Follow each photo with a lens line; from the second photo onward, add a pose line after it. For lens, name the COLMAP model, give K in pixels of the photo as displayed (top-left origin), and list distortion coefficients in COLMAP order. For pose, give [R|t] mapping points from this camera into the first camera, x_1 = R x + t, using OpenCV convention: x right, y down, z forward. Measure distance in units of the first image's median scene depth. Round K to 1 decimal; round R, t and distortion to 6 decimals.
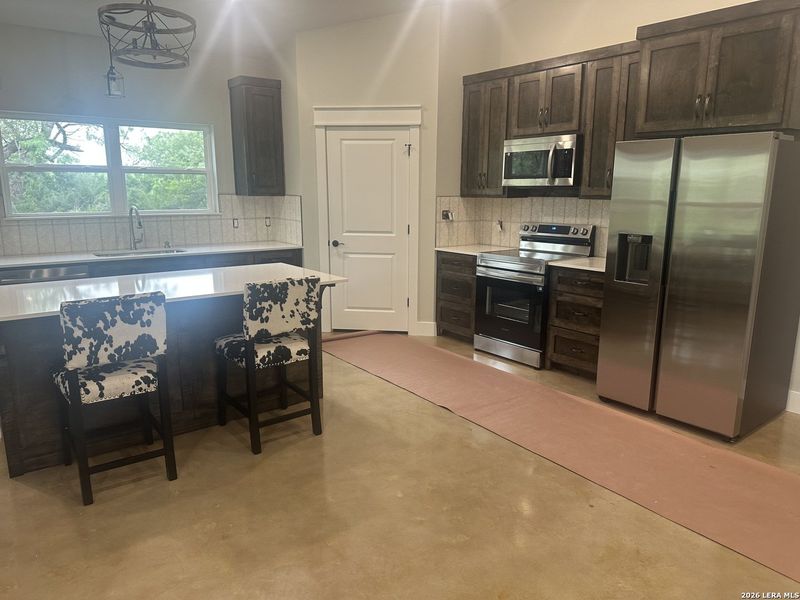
lens RADIAL K [[566.1, 0, 400.7], [0, 566.1, 303.1], [0, 0, 1]] dist [-0.001641, -0.004171]
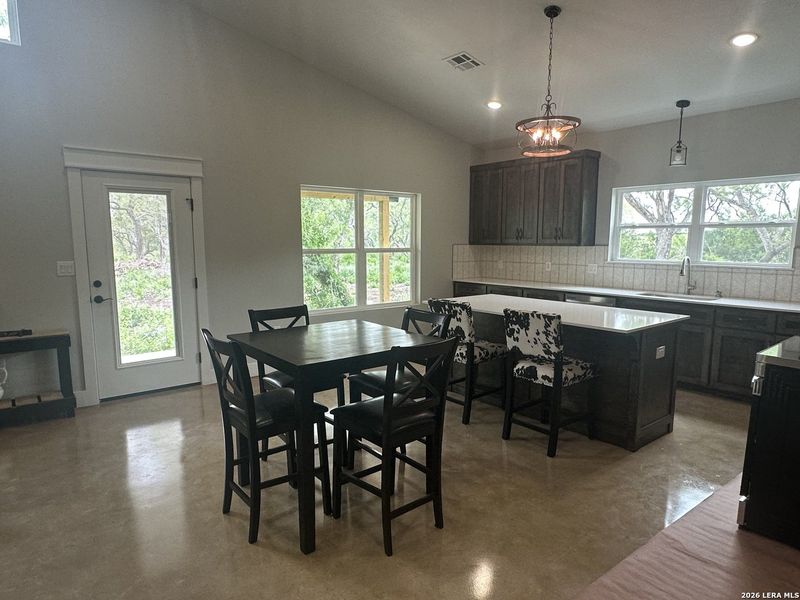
lens RADIAL K [[491.4, 0, 400.2], [0, 491.4, 303.5], [0, 0, 1]] dist [-0.005906, -0.000689]
pose [[0.025424, 0.122684, -0.992120, 0.835630], [-0.203925, 0.972209, 0.114996, -0.121829], [0.978656, 0.199394, 0.049735, 0.652395]]
